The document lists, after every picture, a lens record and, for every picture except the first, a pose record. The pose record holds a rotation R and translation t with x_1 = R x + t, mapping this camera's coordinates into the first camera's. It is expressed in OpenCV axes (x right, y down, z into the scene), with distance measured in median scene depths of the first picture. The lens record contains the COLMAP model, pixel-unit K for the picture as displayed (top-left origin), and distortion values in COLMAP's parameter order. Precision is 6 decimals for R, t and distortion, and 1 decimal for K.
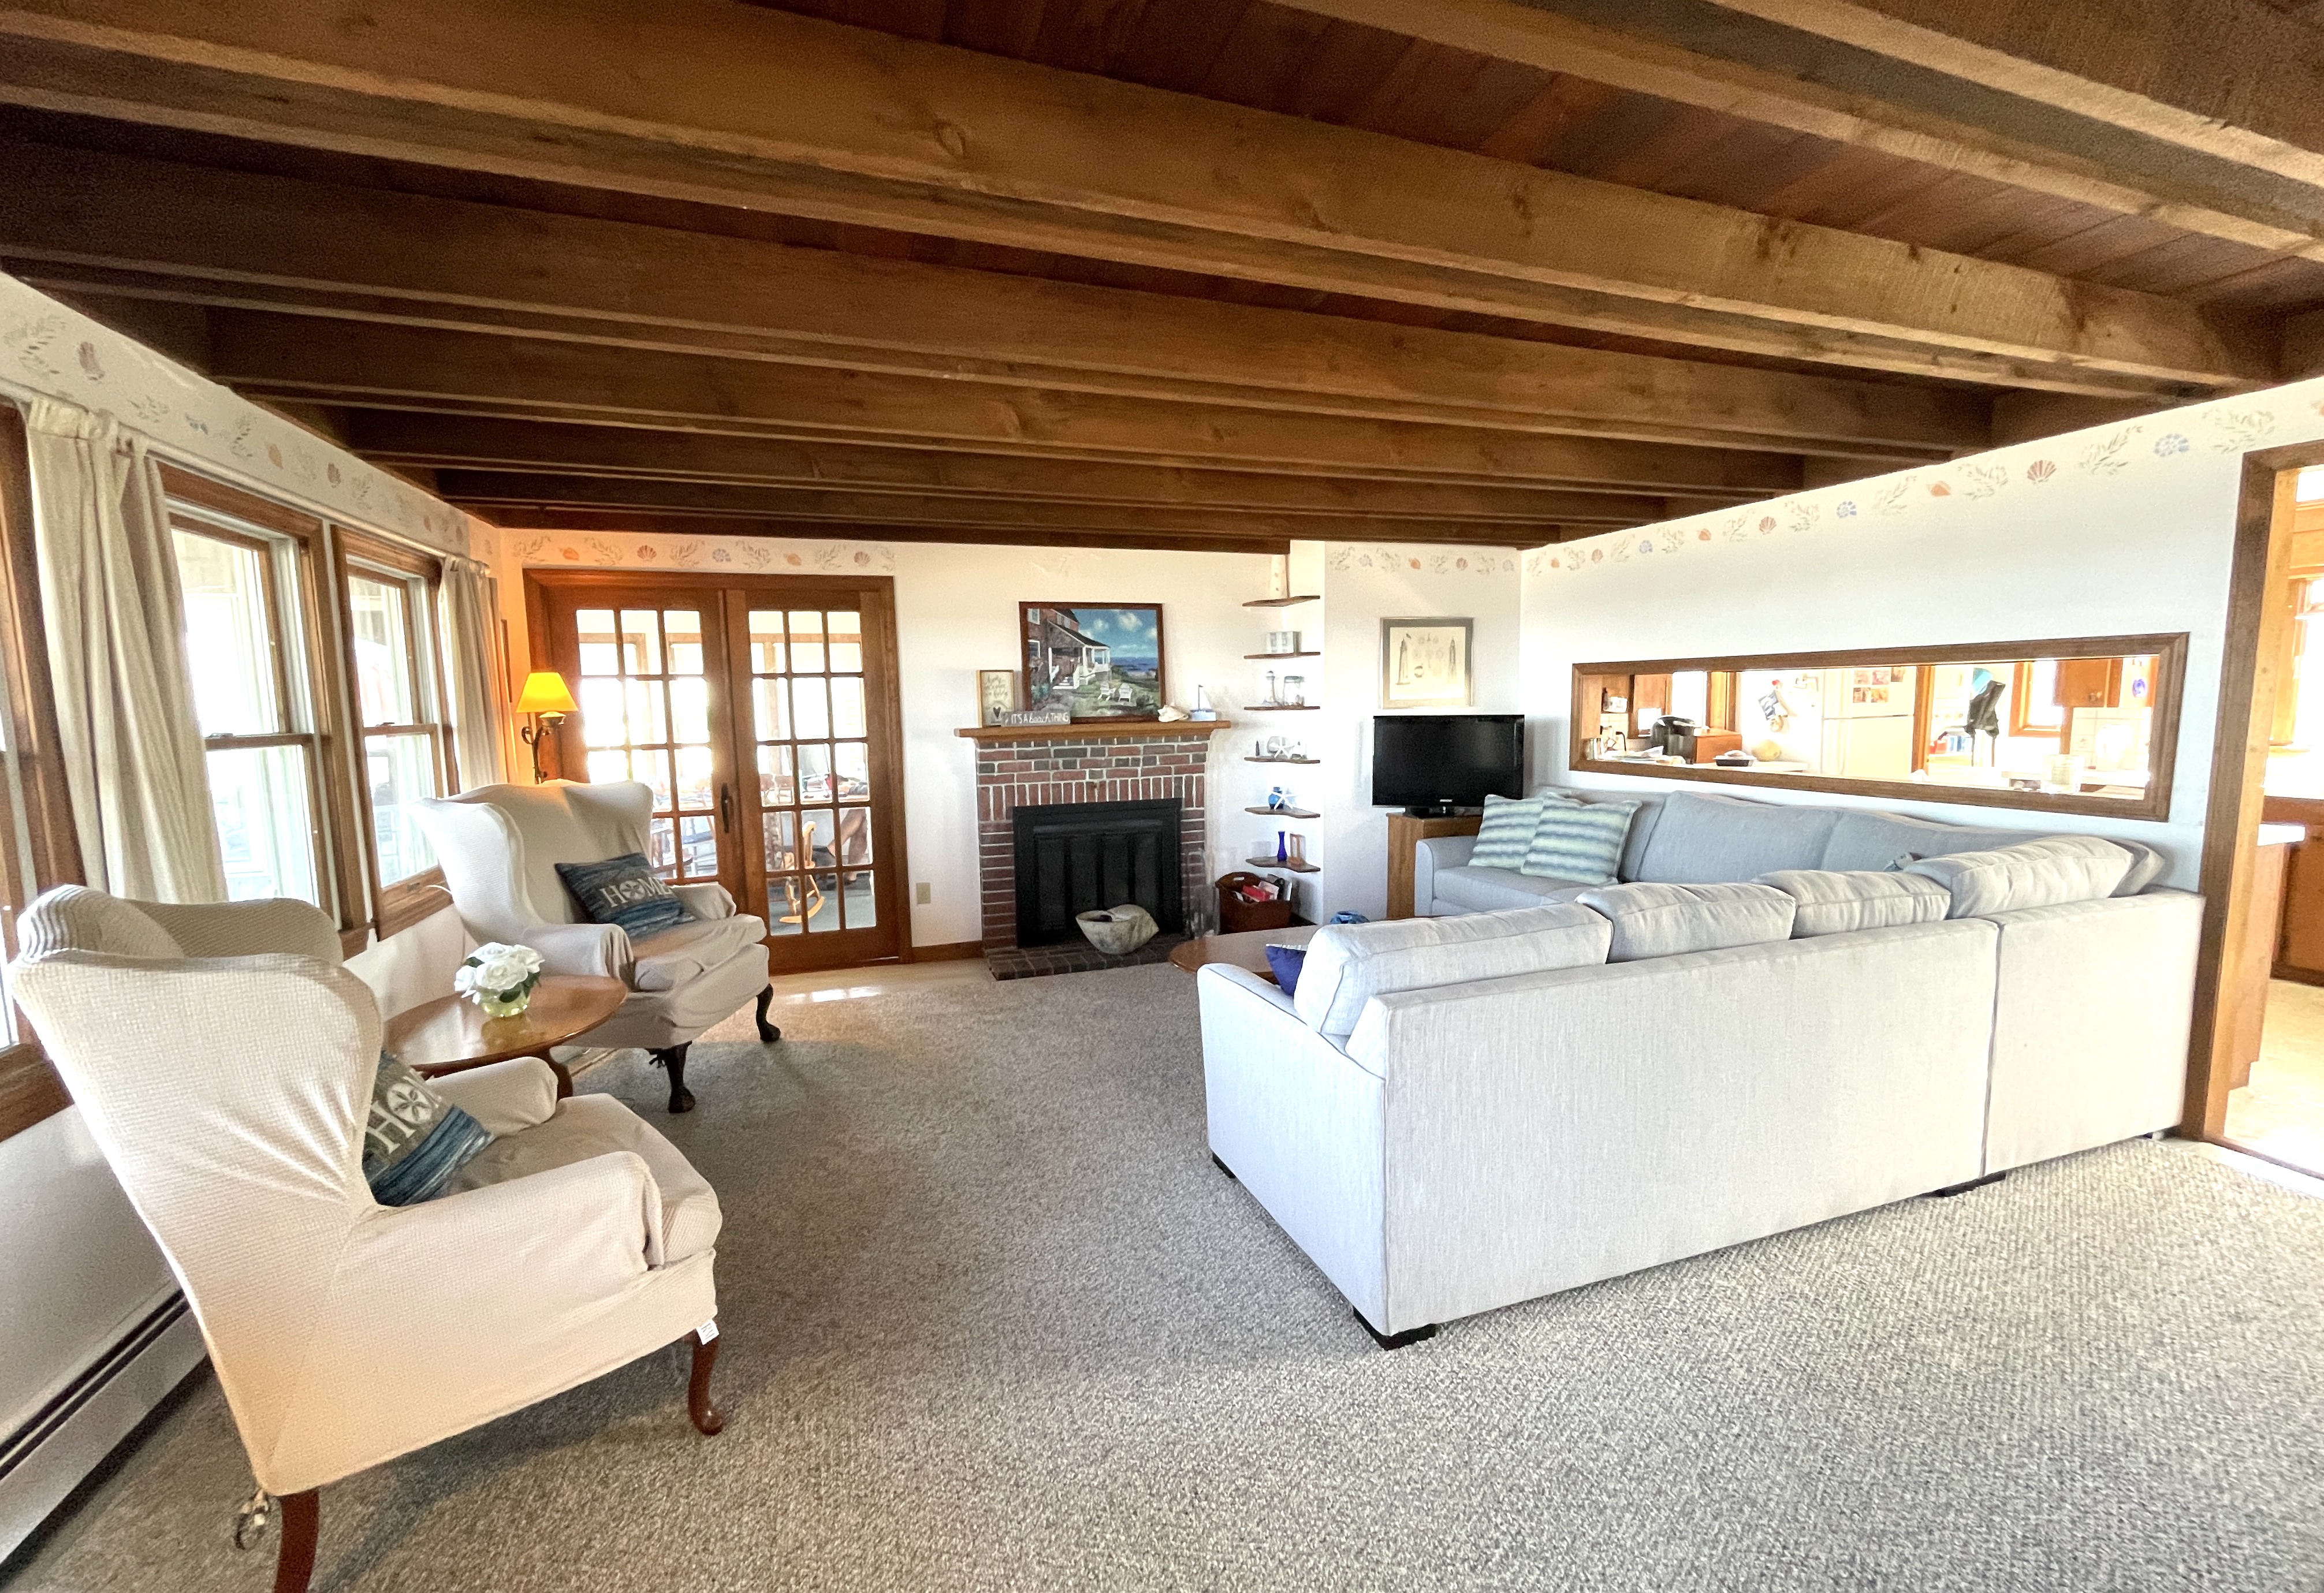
lens RADIAL K [[933.2, 0, 1152.8], [0, 933.2, 803.9], [0, 0, 1]] dist [0.000462, -0.000073]
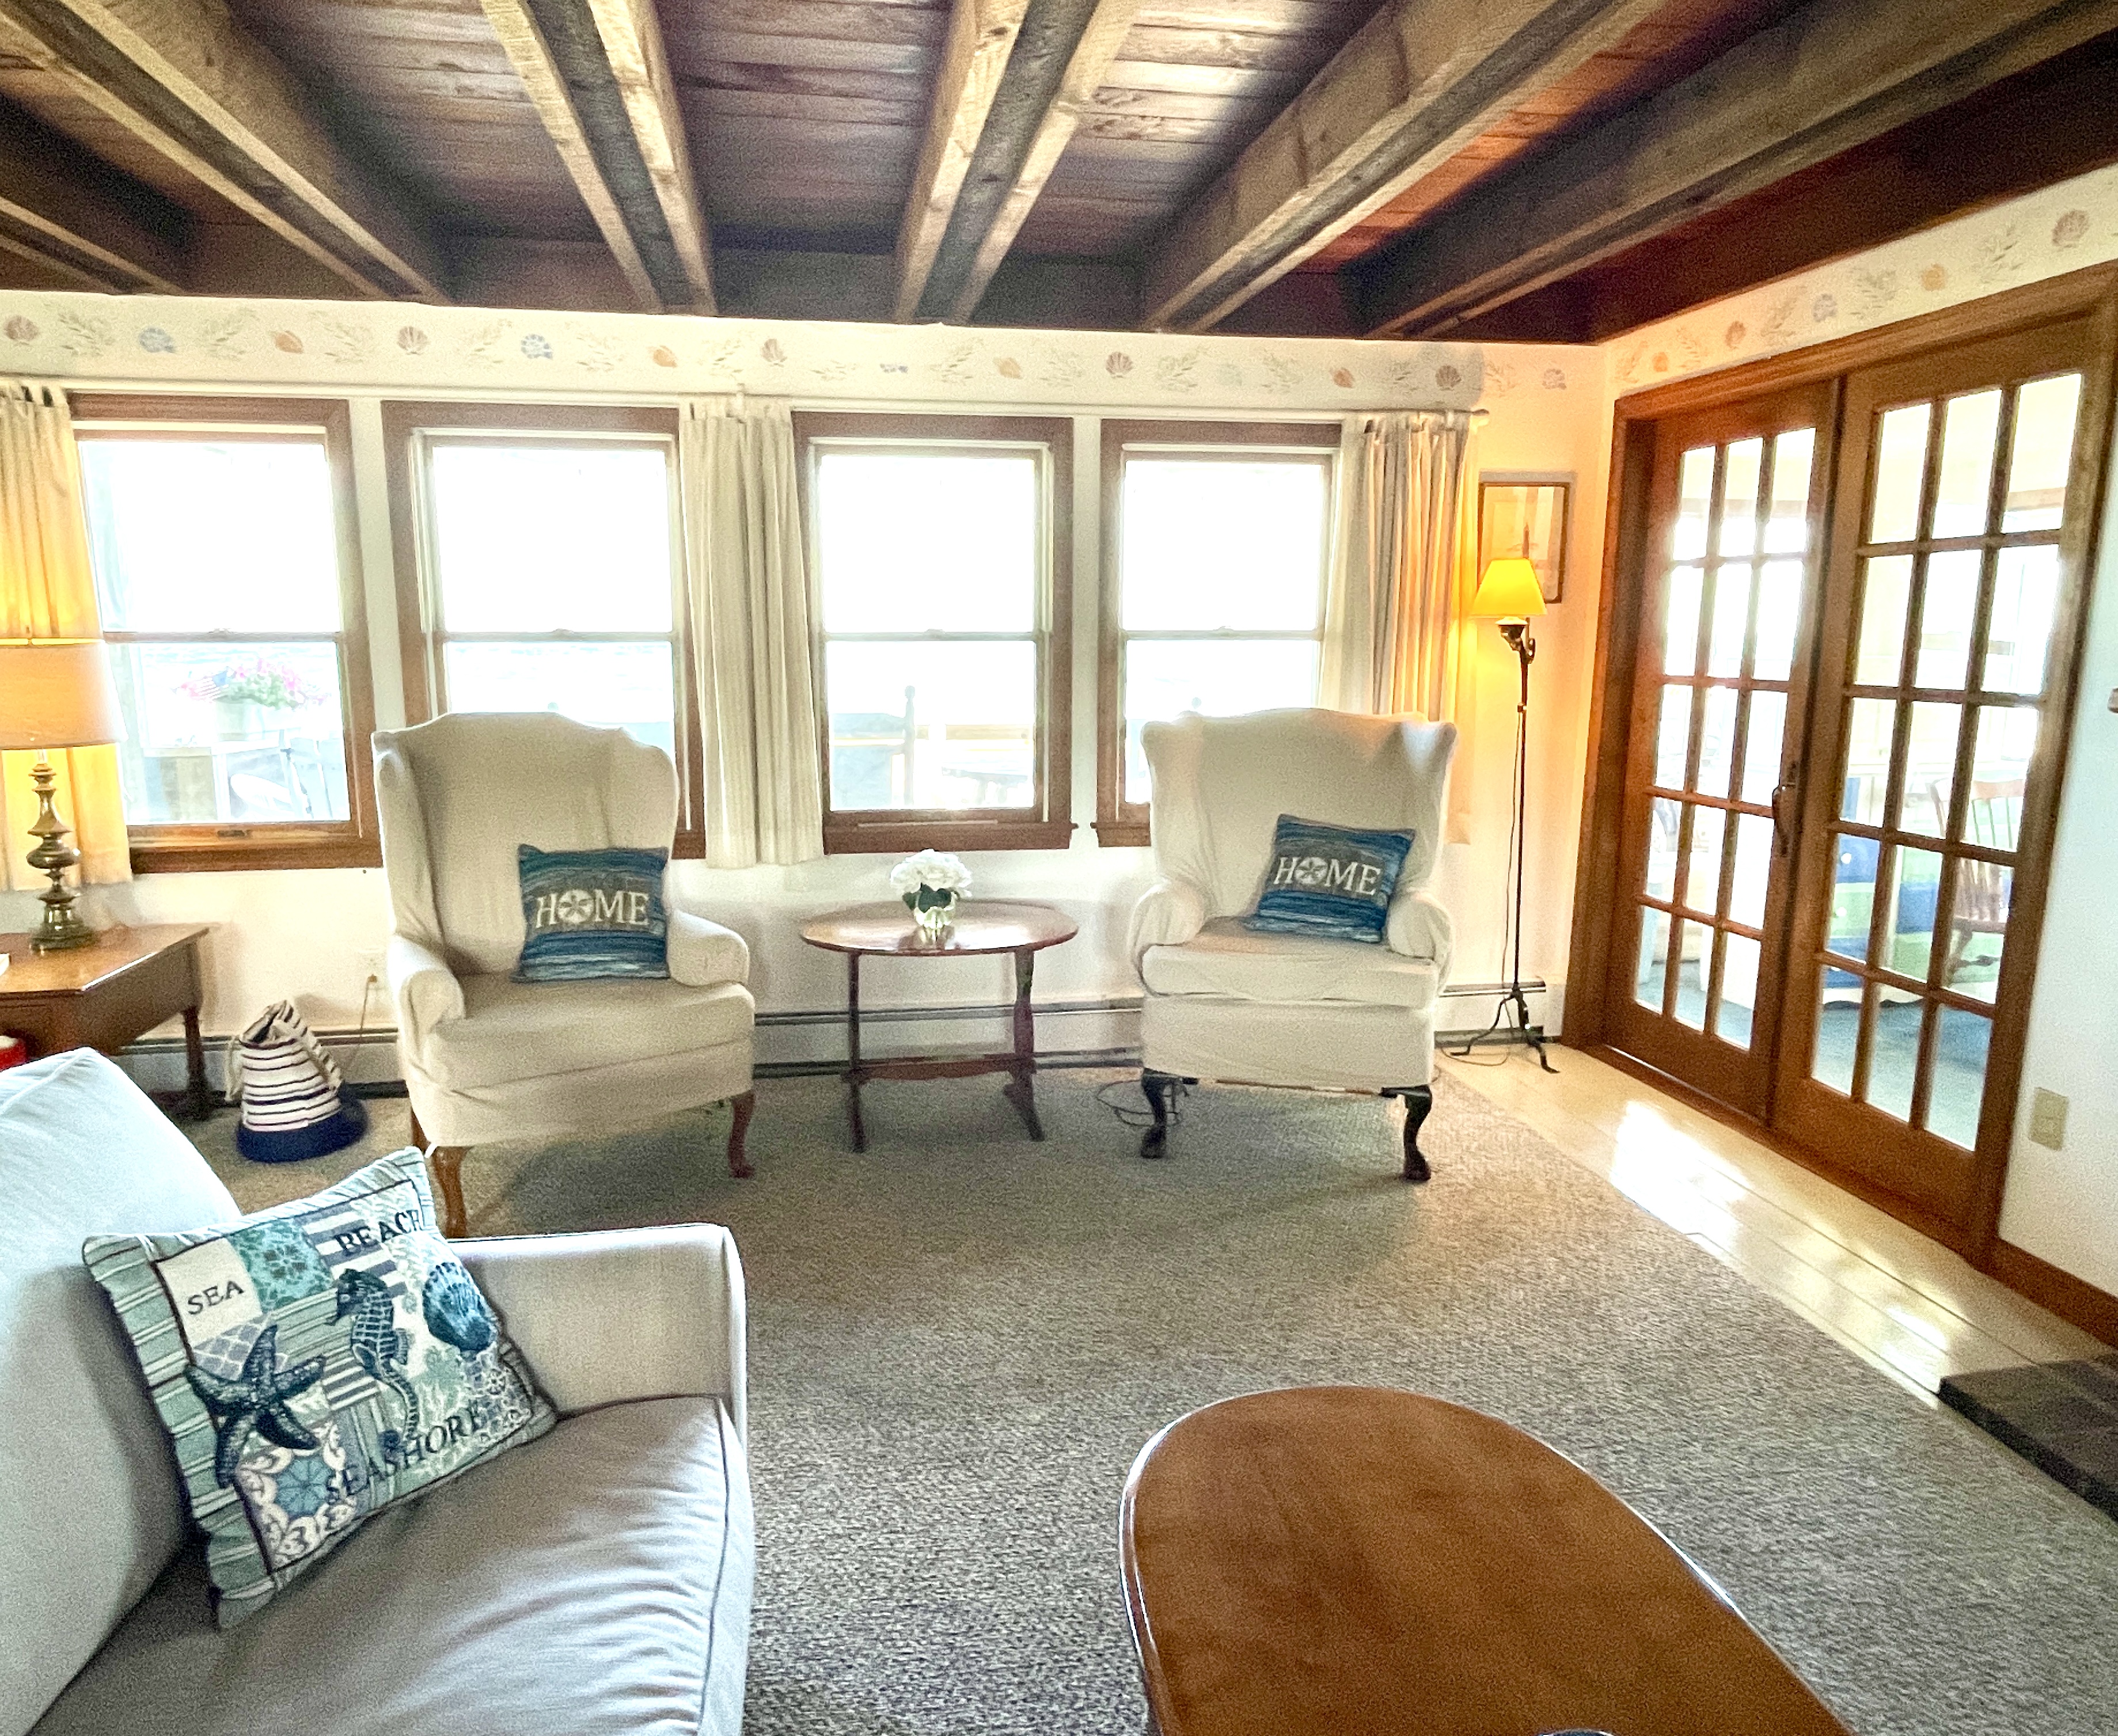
lens RADIAL K [[1365.1, 0, 1044.6], [0, 1365.1, 863.0], [0, 0, 1]] dist [-0.004965, -0.002265]
pose [[-0.164009, 0.185284, -0.968902, 0.360576], [-0.109240, 0.972750, 0.204511, -0.078117], [0.980392, 0.139385, -0.139300, 0.716233]]
